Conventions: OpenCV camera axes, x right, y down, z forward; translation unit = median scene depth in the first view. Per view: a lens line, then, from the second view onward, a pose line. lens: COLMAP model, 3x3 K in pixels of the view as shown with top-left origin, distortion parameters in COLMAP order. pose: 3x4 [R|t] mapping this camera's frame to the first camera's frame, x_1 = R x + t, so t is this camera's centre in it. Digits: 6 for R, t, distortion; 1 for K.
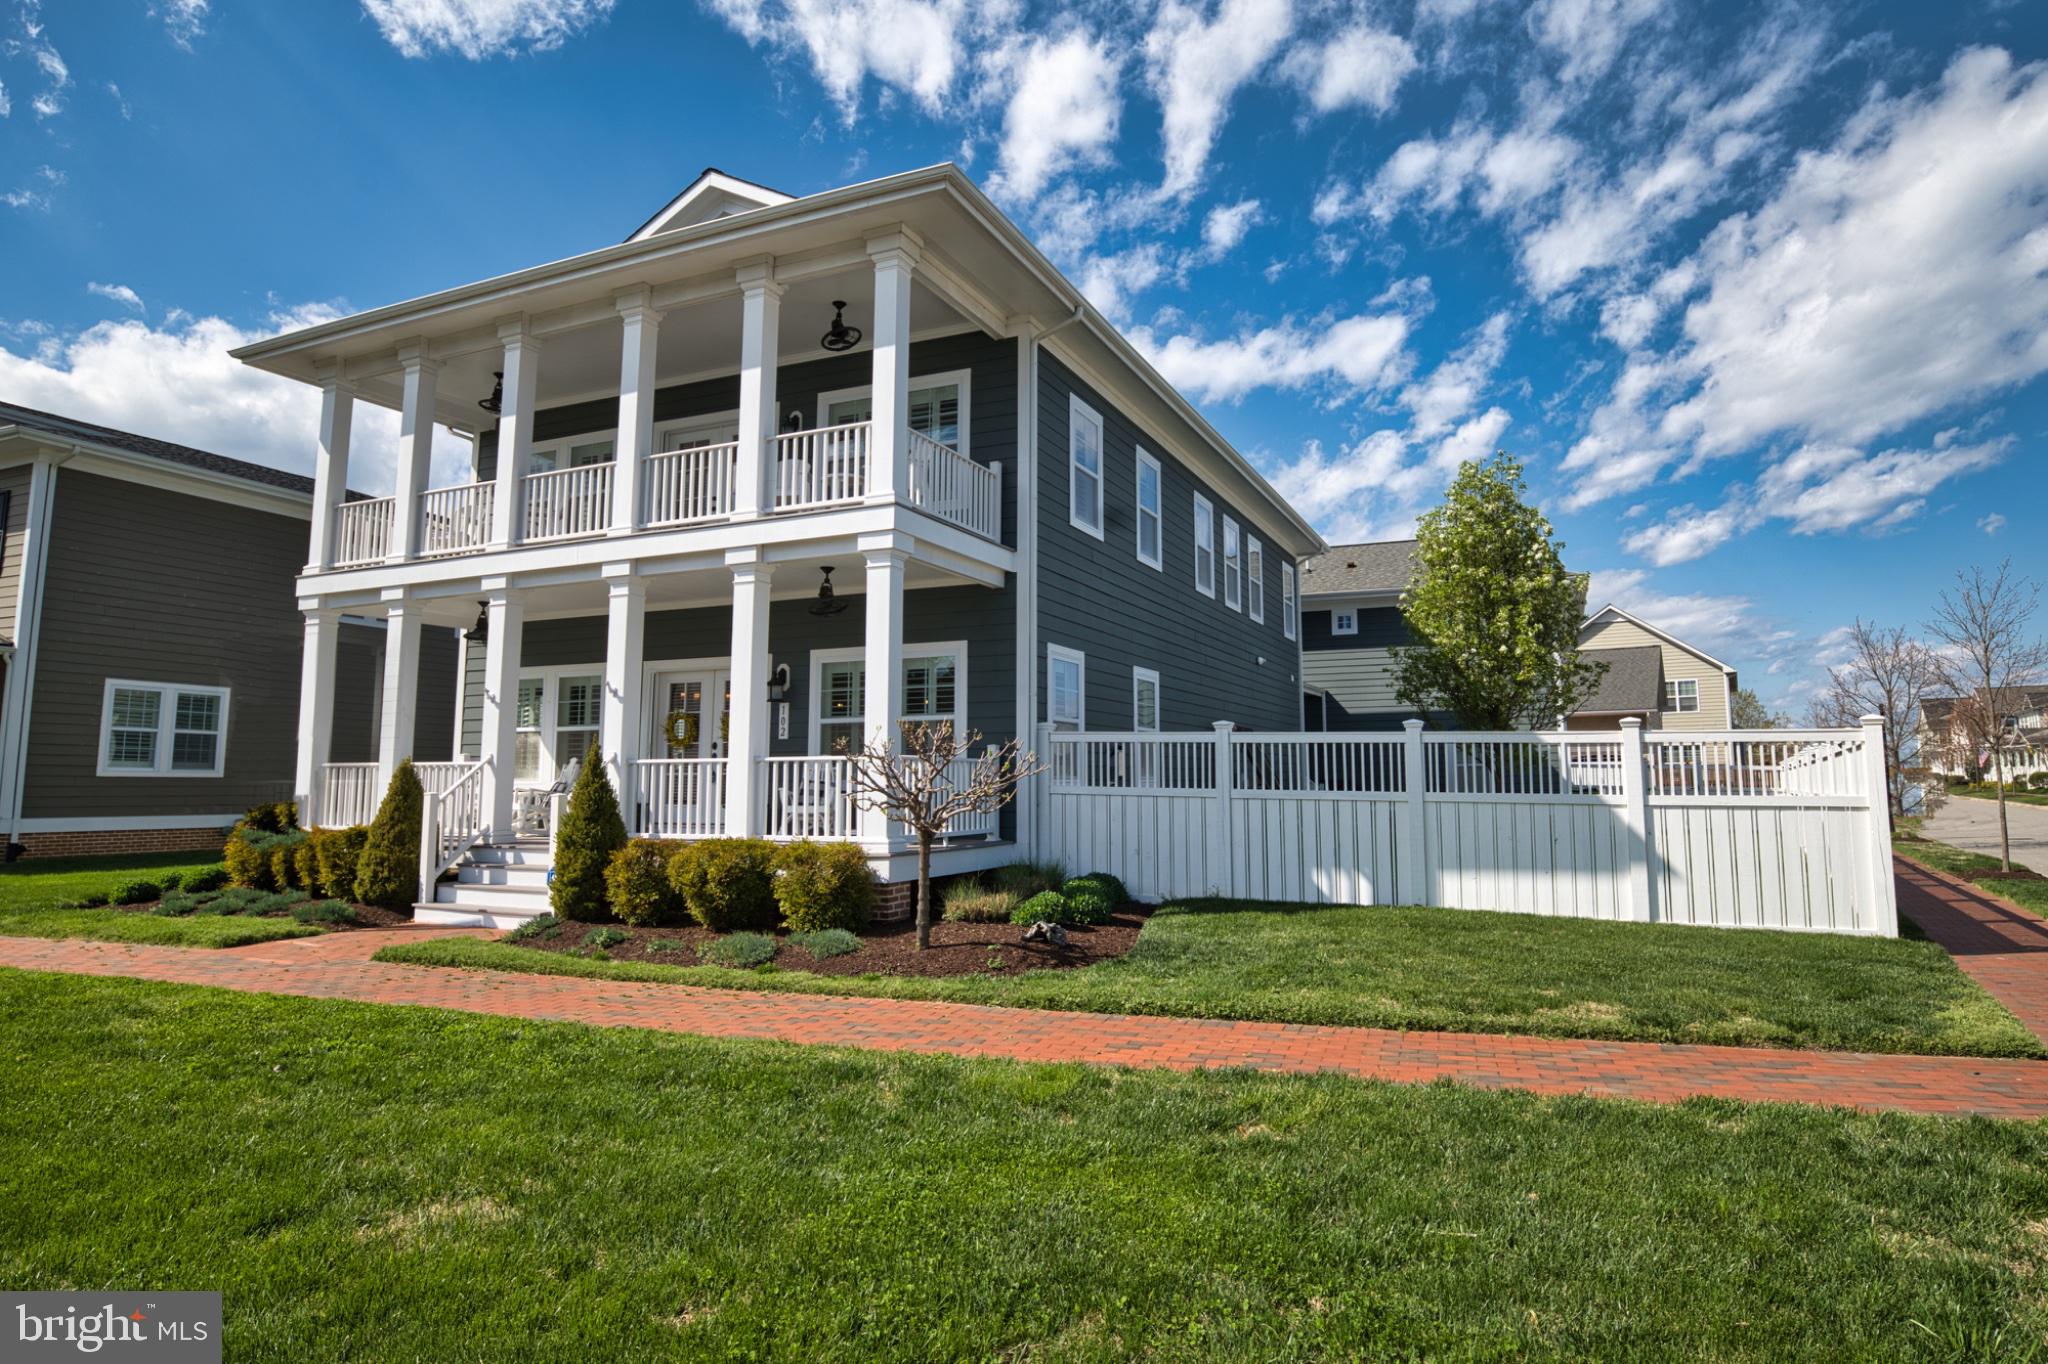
lens RADIAL K [[1135.7, 0, 1088.2], [0, 1135.7, 647.3], [0, 0, 1]] dist [-0.029223, 0.000089]
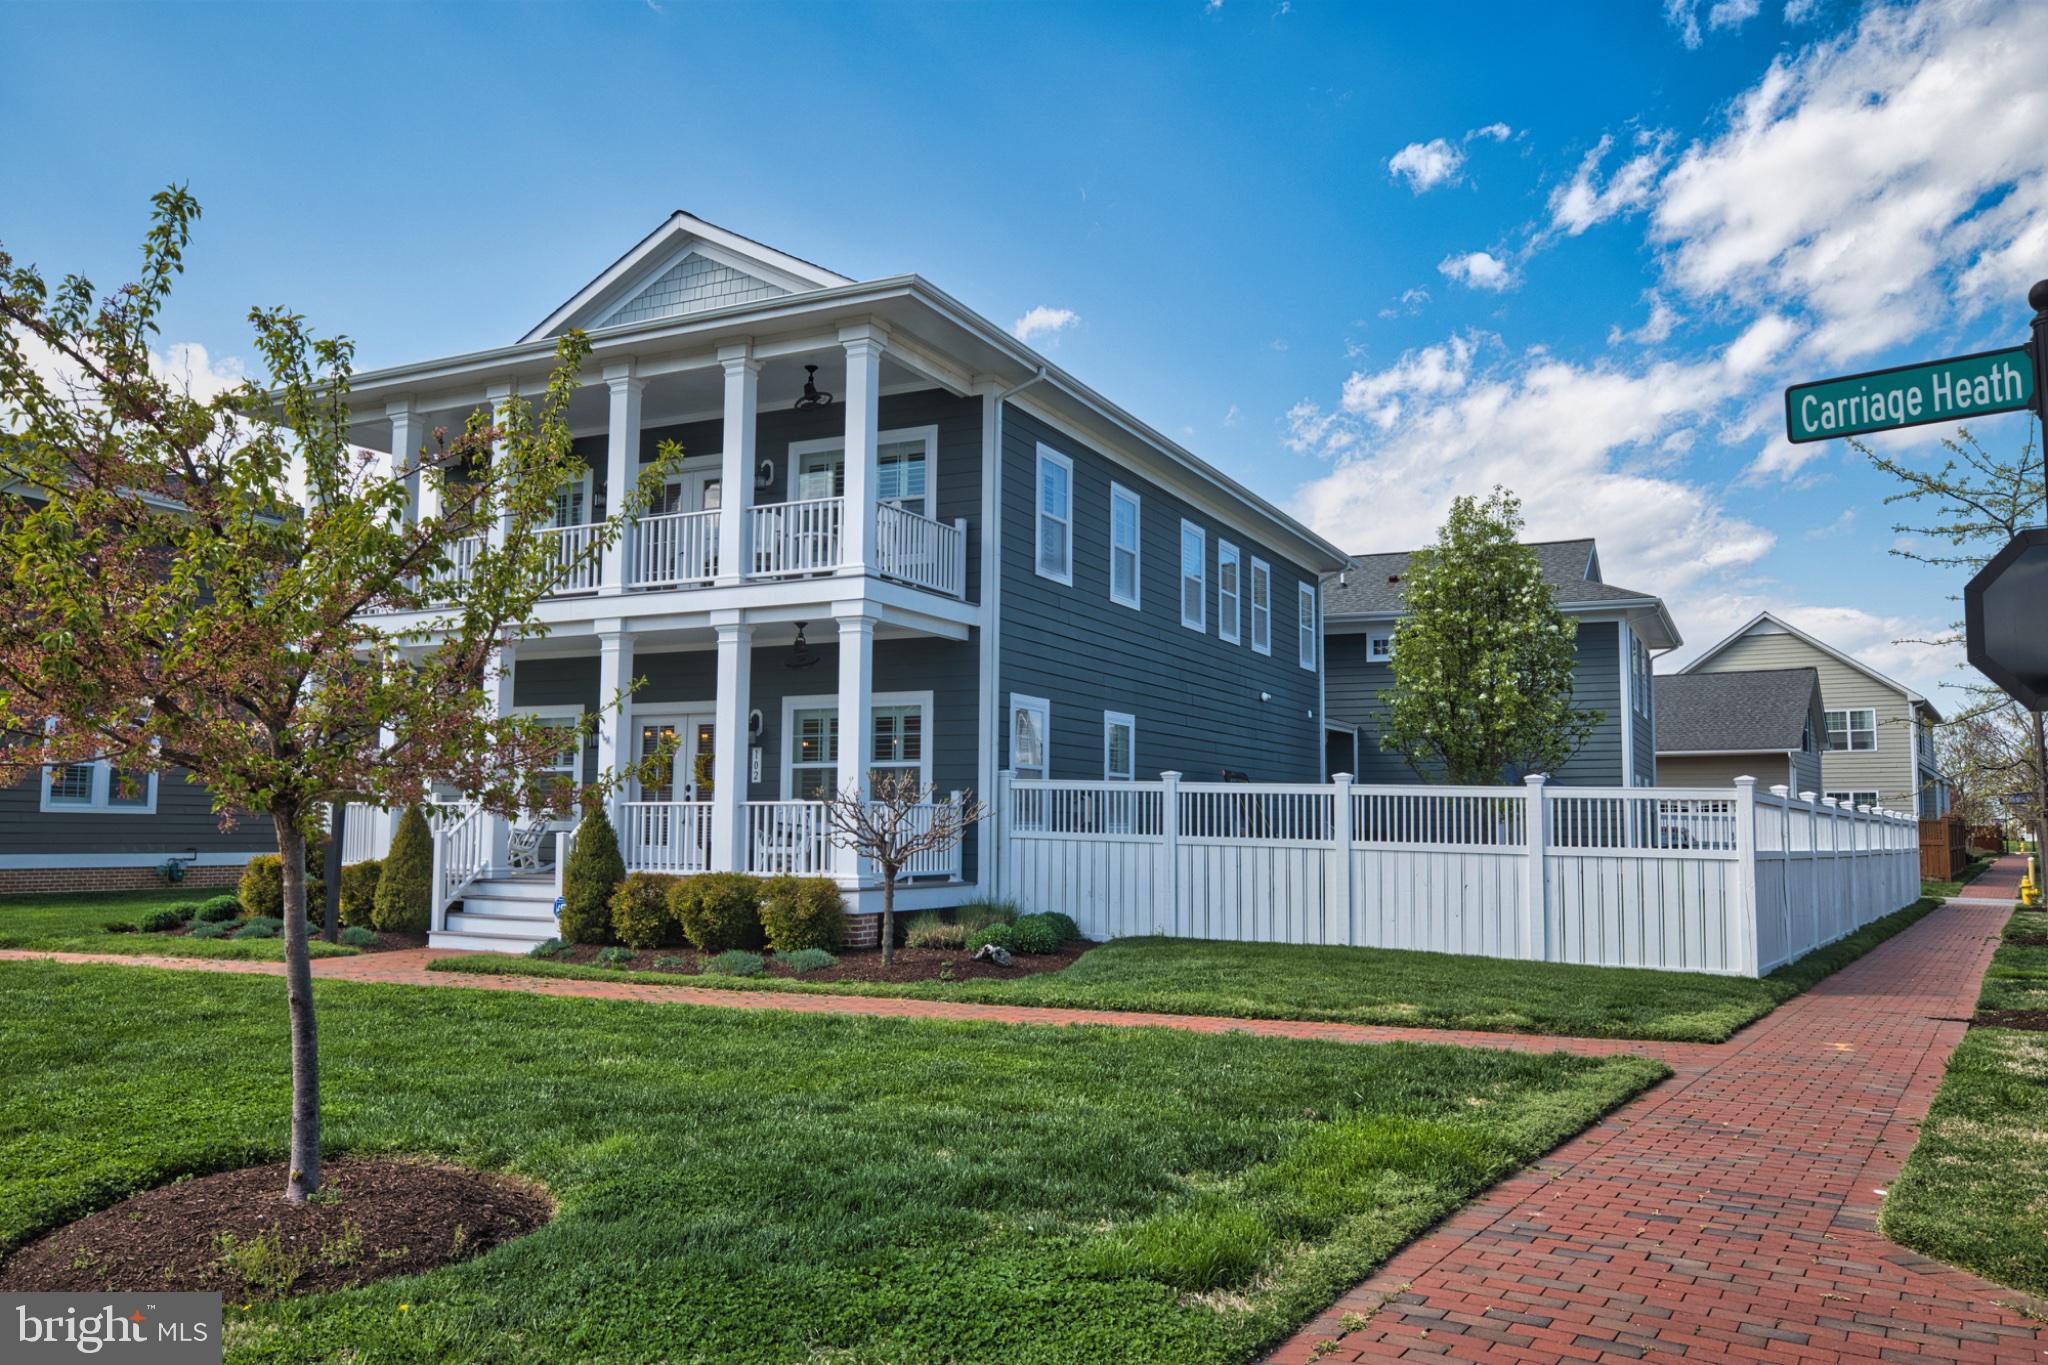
lens RADIAL K [[1593.4, 0, 1024.0], [0, 1593.4, 682.5], [0, 0, 1]] dist [-0.000492, -0.000192]
pose [[0.997759, 0.006511, -0.066594, 0.081477], [-0.004768, 0.999643, 0.026300, -0.057214], [0.066742, -0.025923, 0.997433, -0.497616]]
